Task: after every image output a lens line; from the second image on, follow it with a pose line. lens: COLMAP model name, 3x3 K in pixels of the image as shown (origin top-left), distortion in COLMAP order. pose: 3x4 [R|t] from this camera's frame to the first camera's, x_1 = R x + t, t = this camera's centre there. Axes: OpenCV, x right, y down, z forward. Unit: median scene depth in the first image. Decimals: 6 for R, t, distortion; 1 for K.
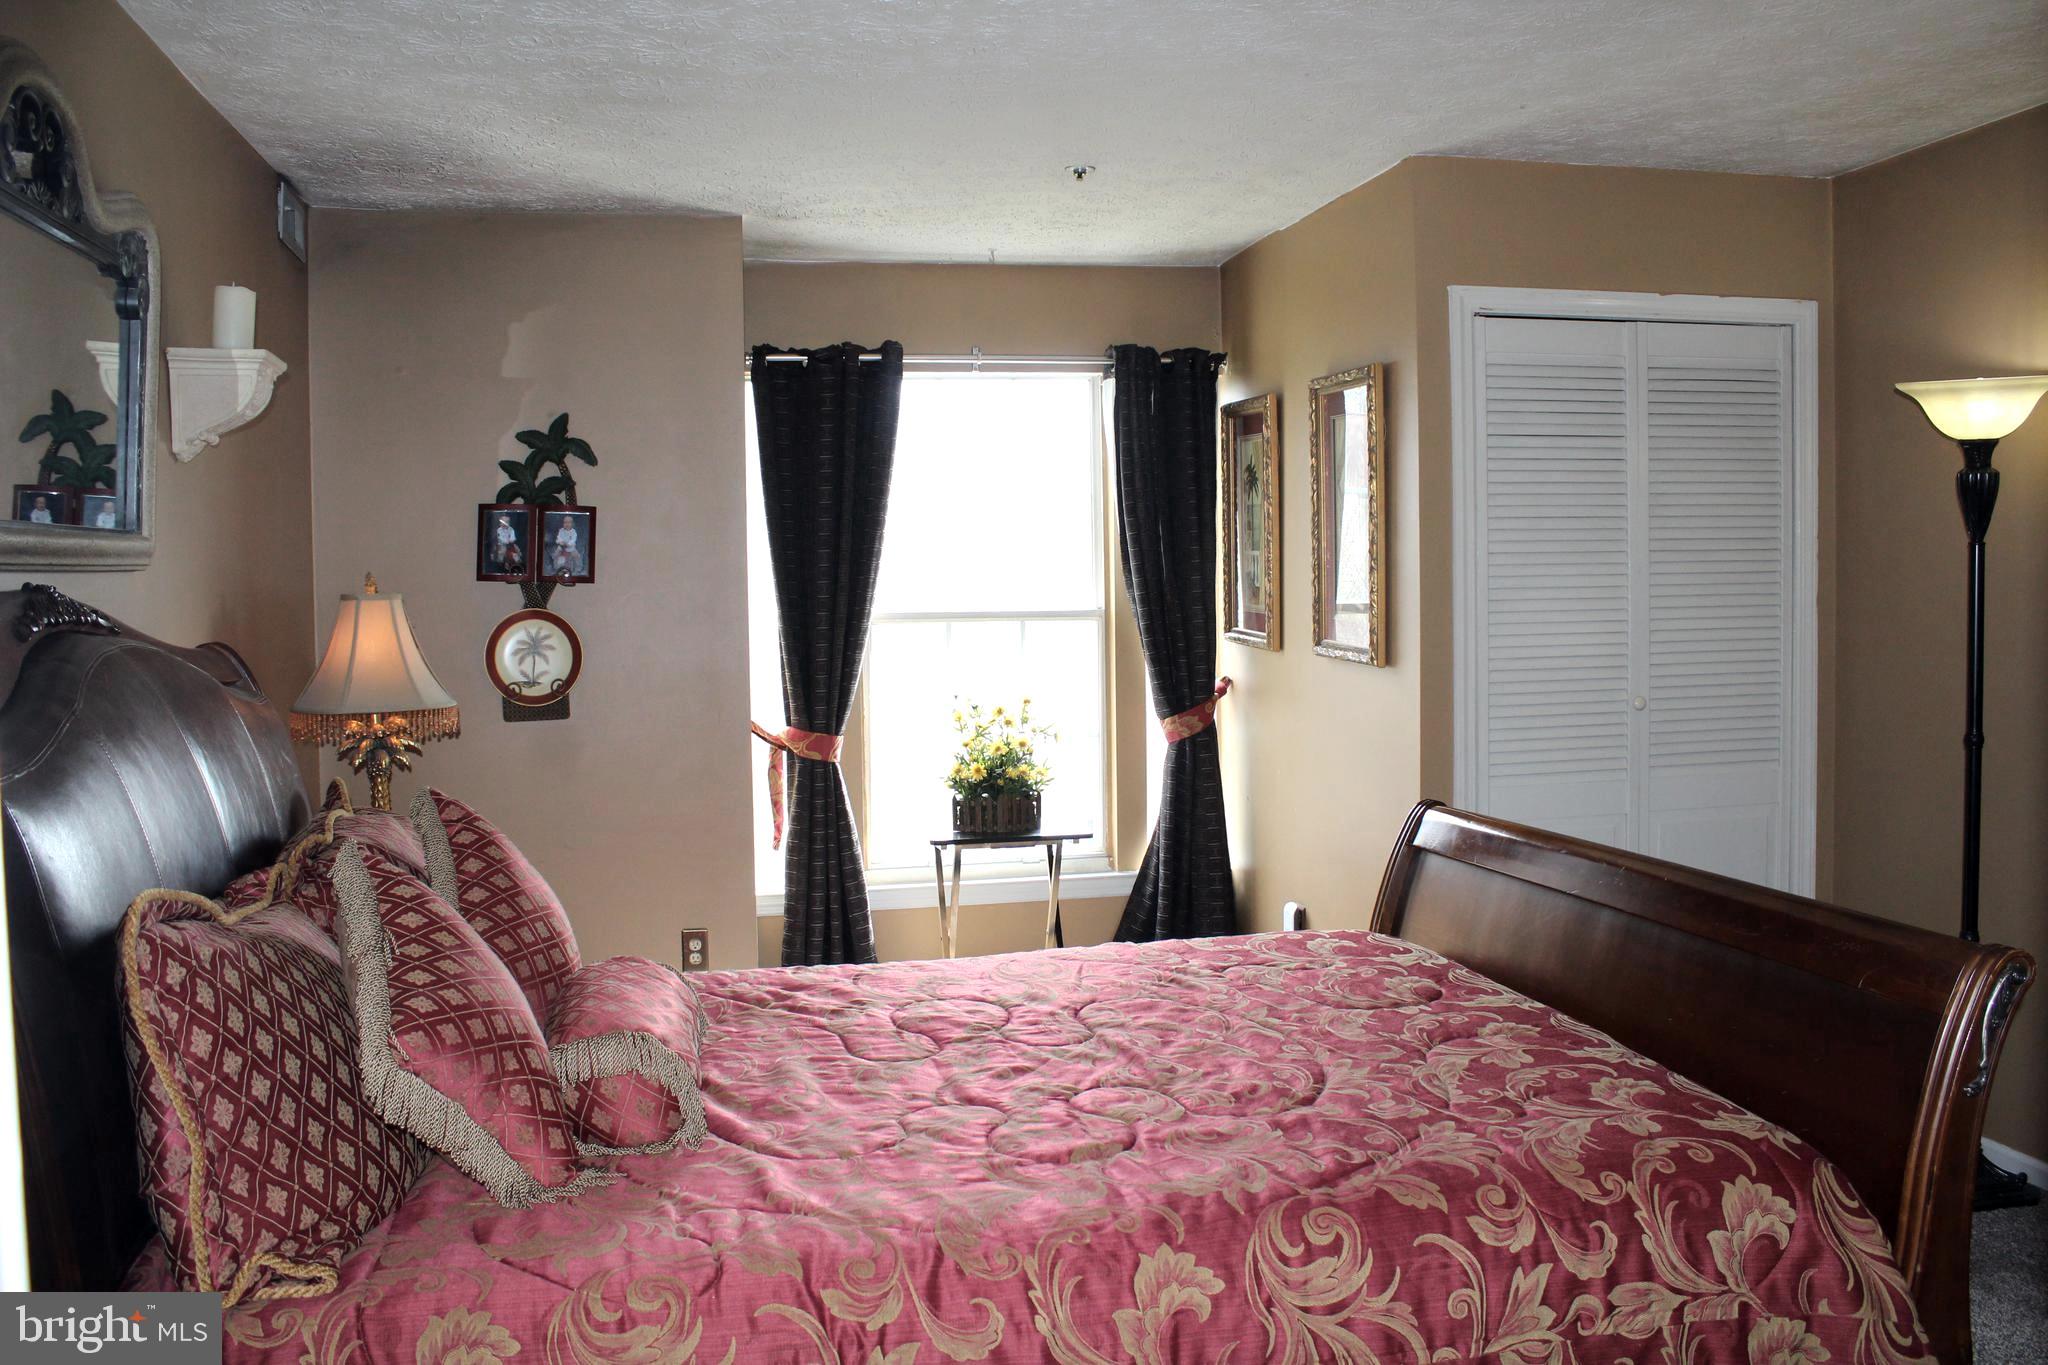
lens RADIAL K [[1686.0, 0, 1041.7], [0, 1686.0, 664.2], [0, 0, 1]] dist [-0.157998, 0.131769]
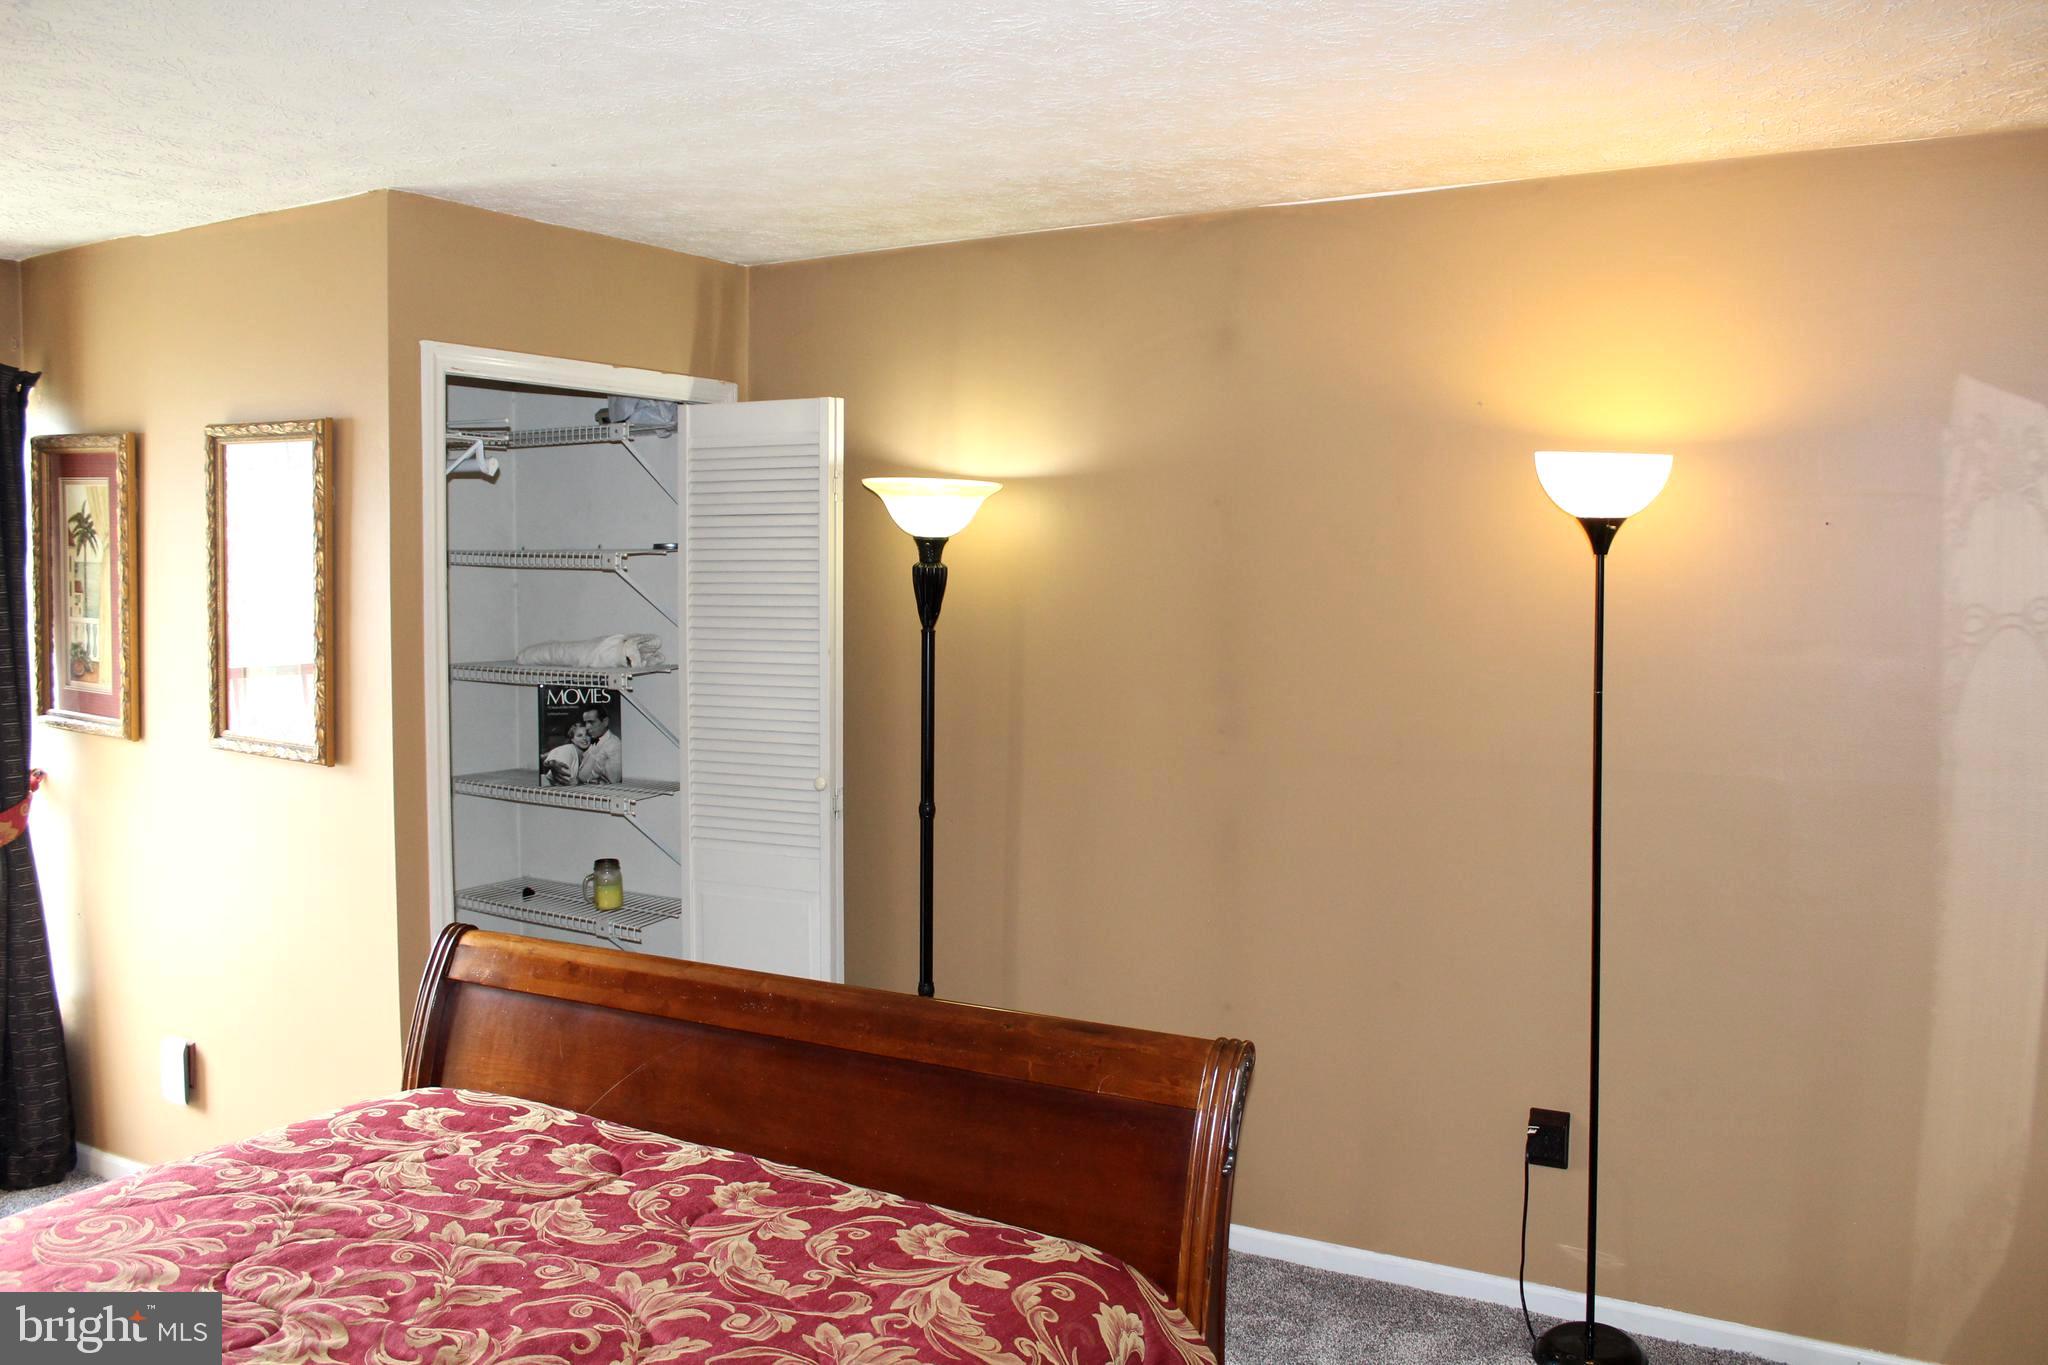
lens RADIAL K [[1686.0, 0, 1020.4], [0, 1686.0, 681.7], [0, 0, 1]] dist [-0.157998, 0.131769]
pose [[0.684931, -0.028971, 0.728031, -0.164824], [0.022681, 0.999573, 0.018438, -0.047420], [-0.728254, 0.003884, 0.685296, 0.139420]]
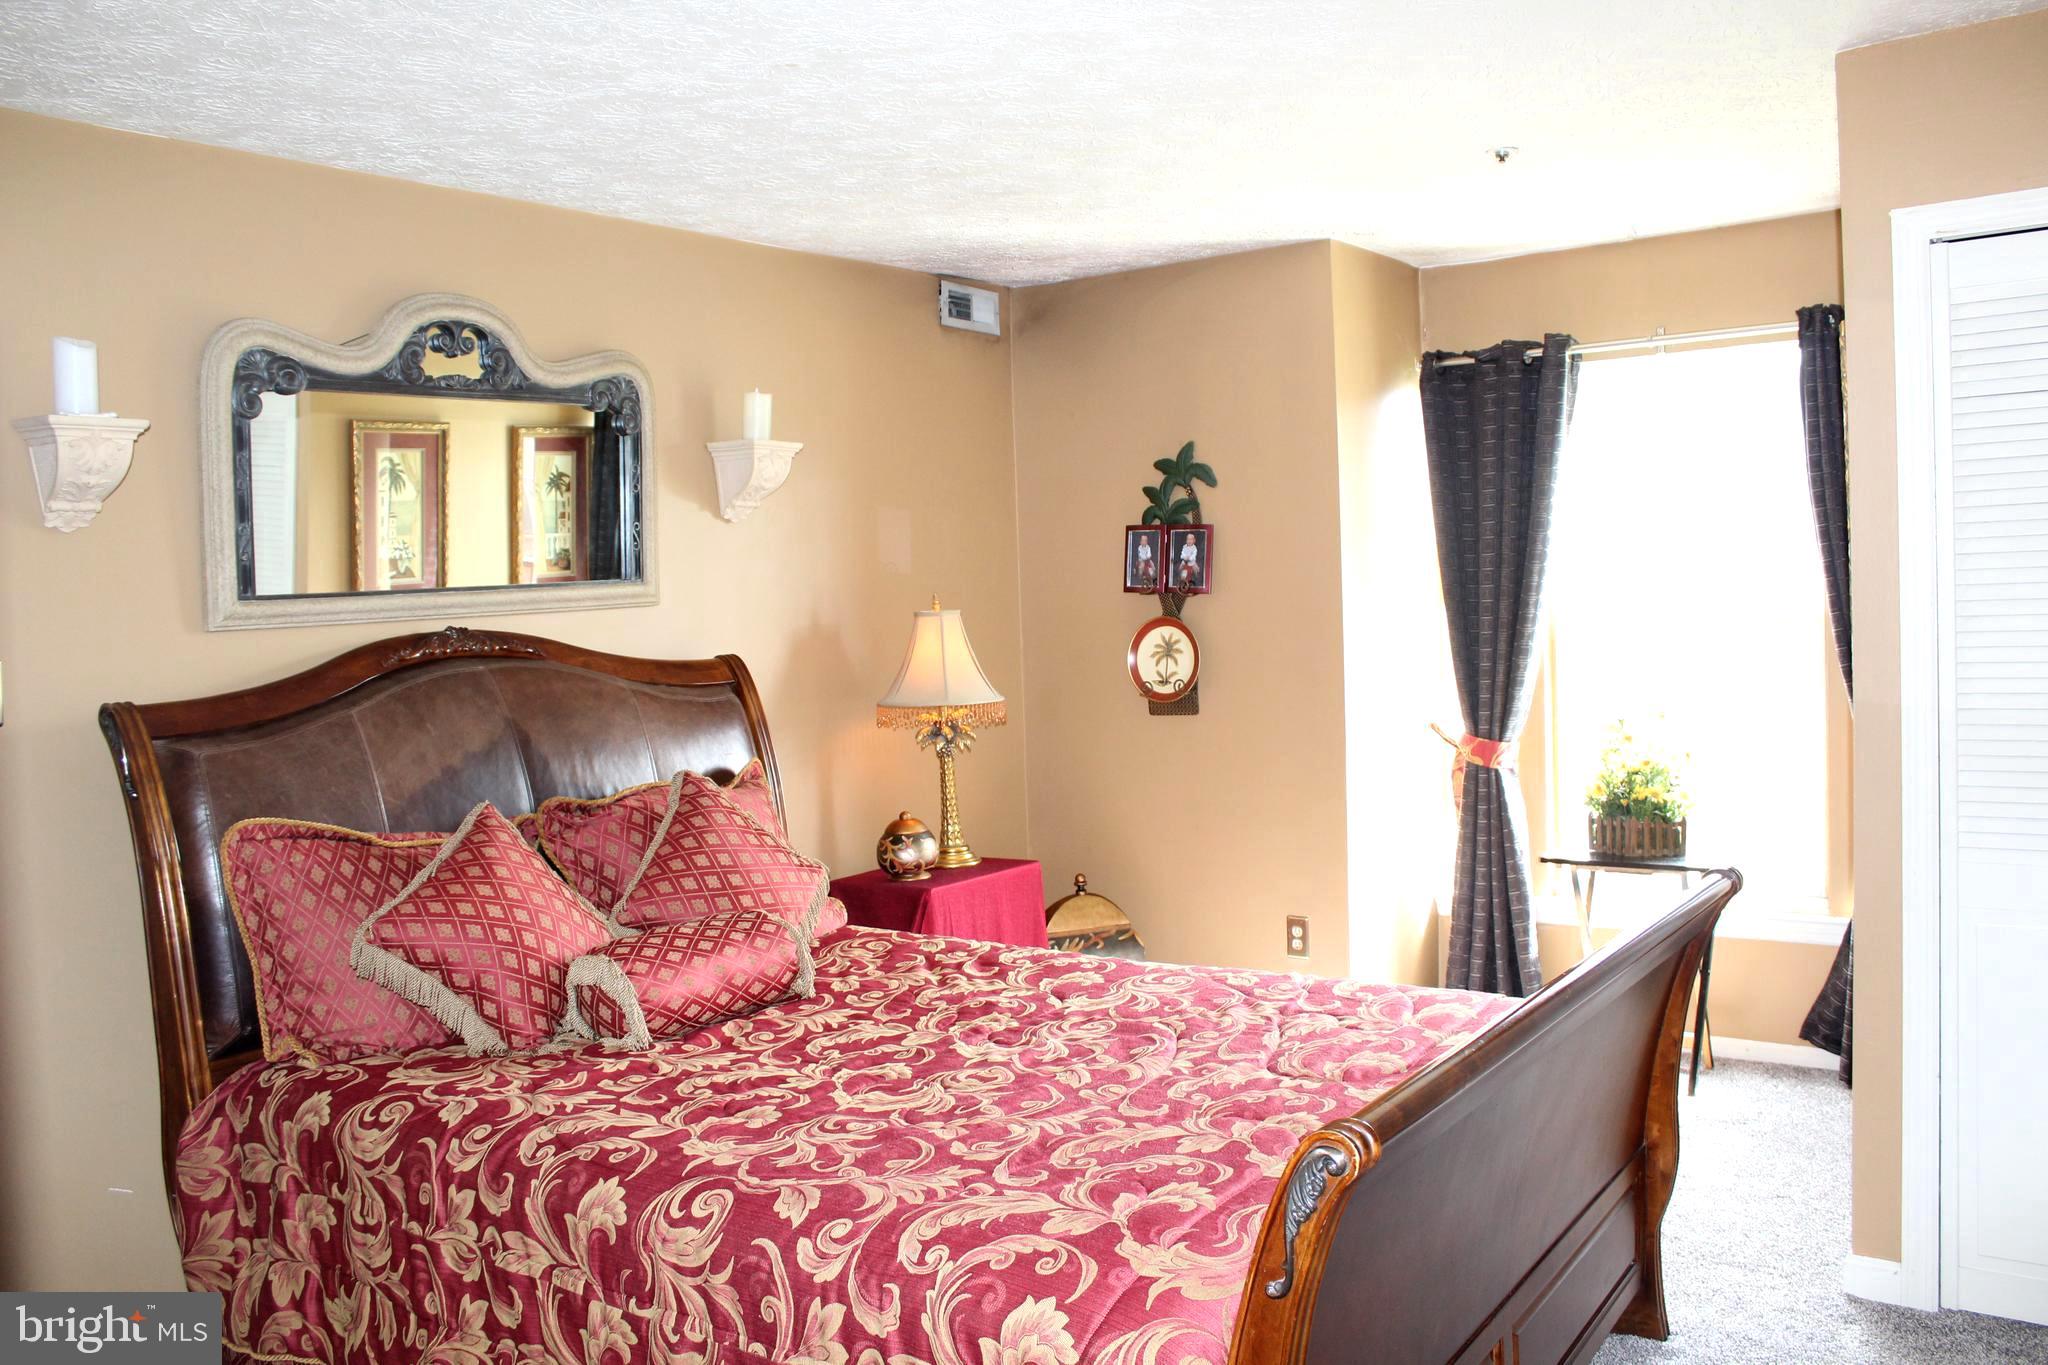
lens RADIAL K [[1686.0, 0, 1033.3], [0, 1686.0, 686.6], [0, 0, 1]] dist [-0.157998, 0.131769]
pose [[0.662320, 0.033145, -0.748487, 0.496807], [-0.008124, 0.999280, 0.037061, -0.027810], [0.749177, -0.018465, 0.662113, 0.173254]]
